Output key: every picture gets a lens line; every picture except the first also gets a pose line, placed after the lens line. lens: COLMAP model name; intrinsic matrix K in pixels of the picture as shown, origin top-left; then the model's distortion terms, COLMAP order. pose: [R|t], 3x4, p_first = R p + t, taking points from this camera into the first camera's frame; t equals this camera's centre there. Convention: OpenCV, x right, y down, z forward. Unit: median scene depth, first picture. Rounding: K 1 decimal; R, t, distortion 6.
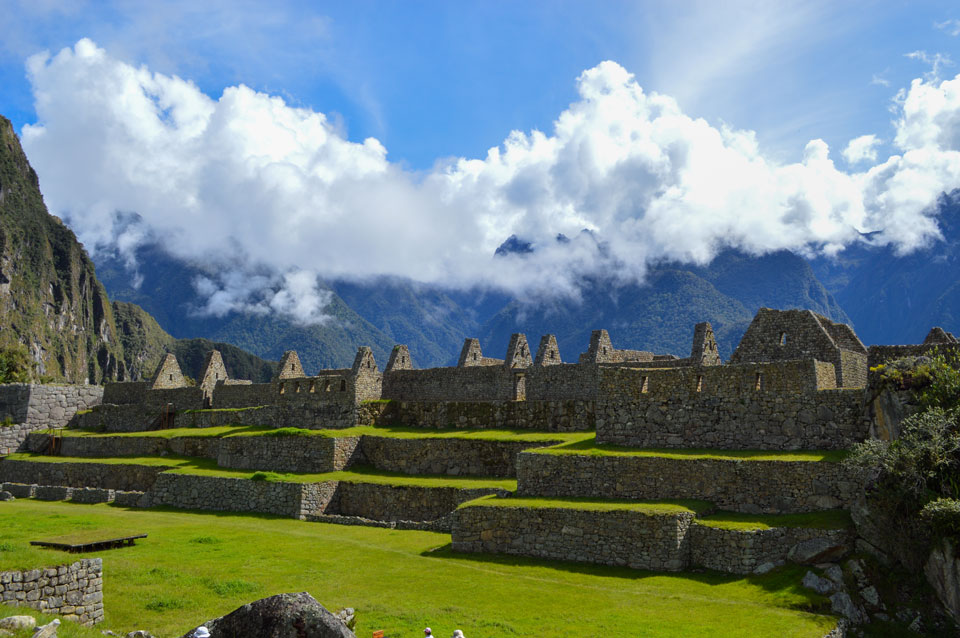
lens RADIAL K [[895.2, 0, 480.0], [0, 895.2, 319.0], [0, 0, 1]] dist [-0.061446, 0.001613]
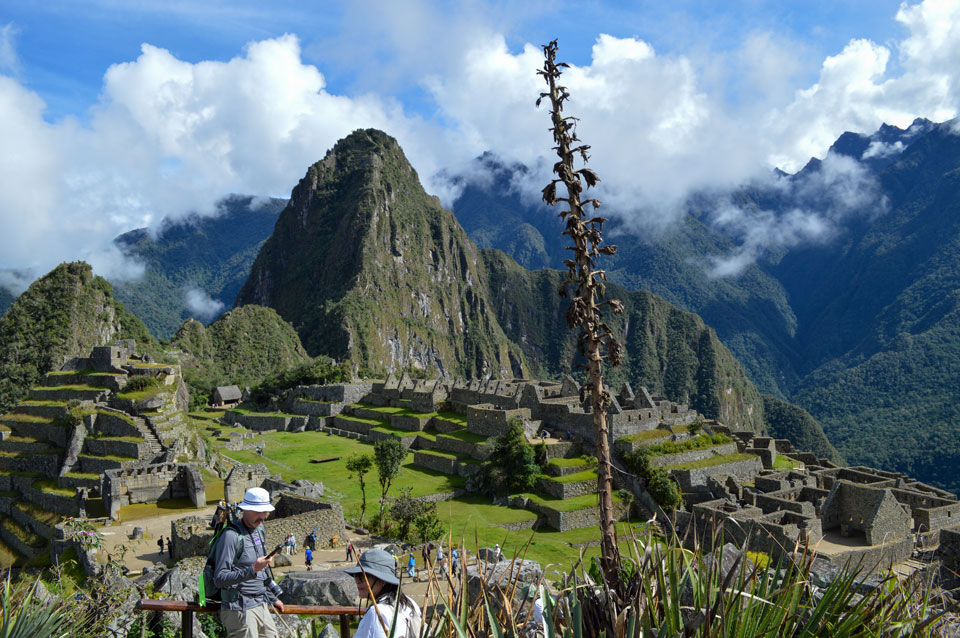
lens RADIAL K [[763.2, 0, 480.0], [0, 763.2, 319.0], [0, 0, 1]] dist [-0.077258, 0.007100]
pose [[0.904066, -0.043476, -0.425175, 0.119317], [0.095210, 0.990301, 0.101185, -0.046103], [0.416652, -0.131959, 0.899438, -0.117817]]
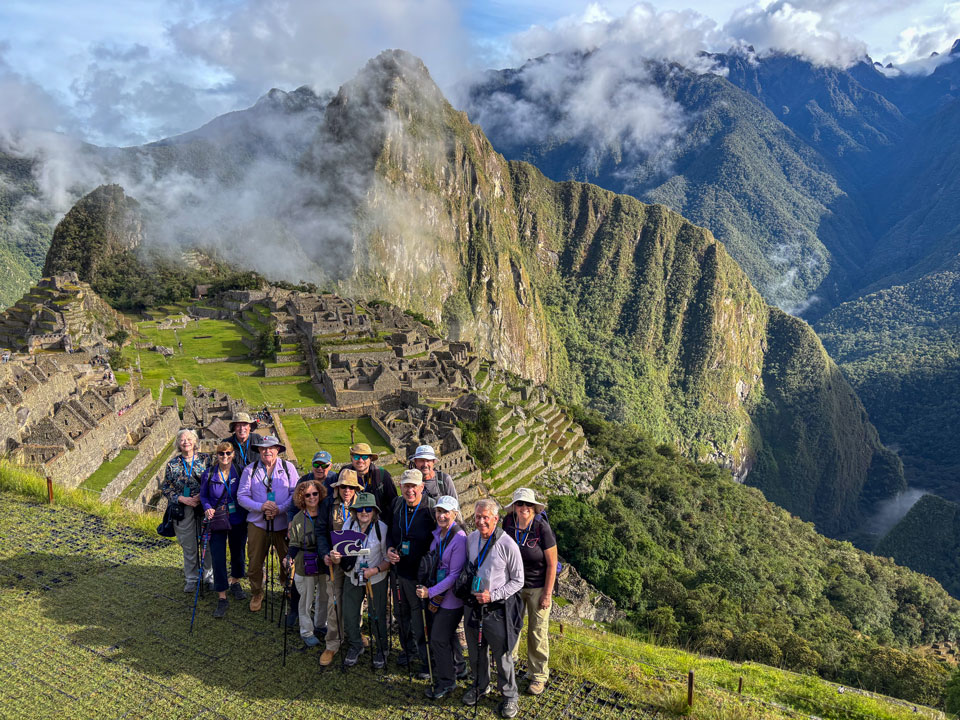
lens RADIAL K [[719.5, 0, 482.3], [0, 719.5, 363.3], [0, 0, 1]] dist [0.091701, -0.140375]
pose [[0.849041, 0.104536, -0.517882, 0.334598], [0.062022, 0.953731, 0.294195, -0.082422], [0.524674, -0.281904, 0.803273, -0.186158]]
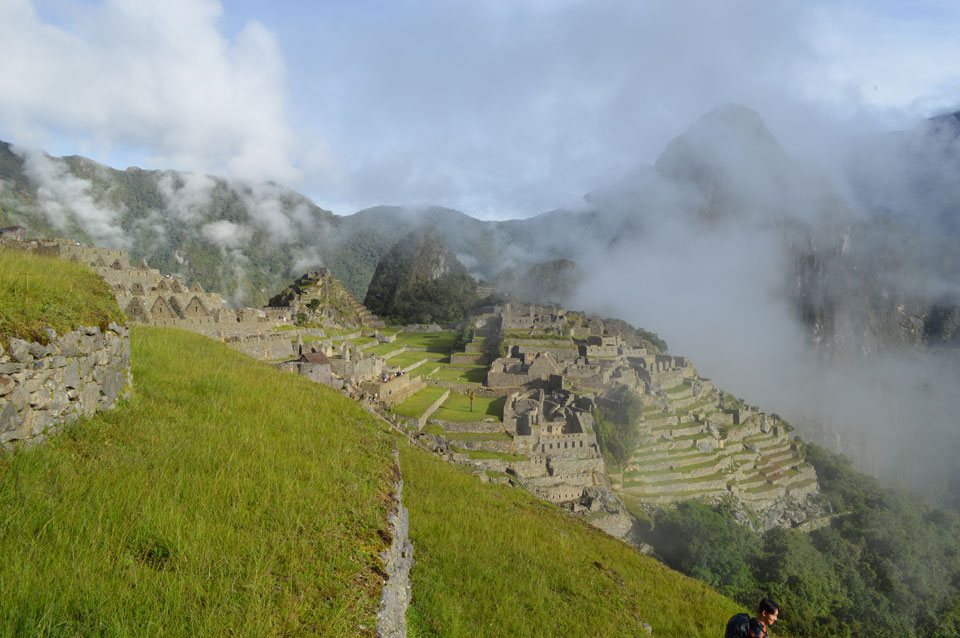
lens RADIAL K [[763.2, 0, 480.0], [0, 763.2, 319.0], [0, 0, 1]] dist [-0.077258, 0.007100]
pose [[0.508362, 0.046920, -0.859865, 0.399992], [0.082333, 0.991292, 0.102768, -0.038324], [0.857199, -0.123039, 0.500072, -0.134953]]
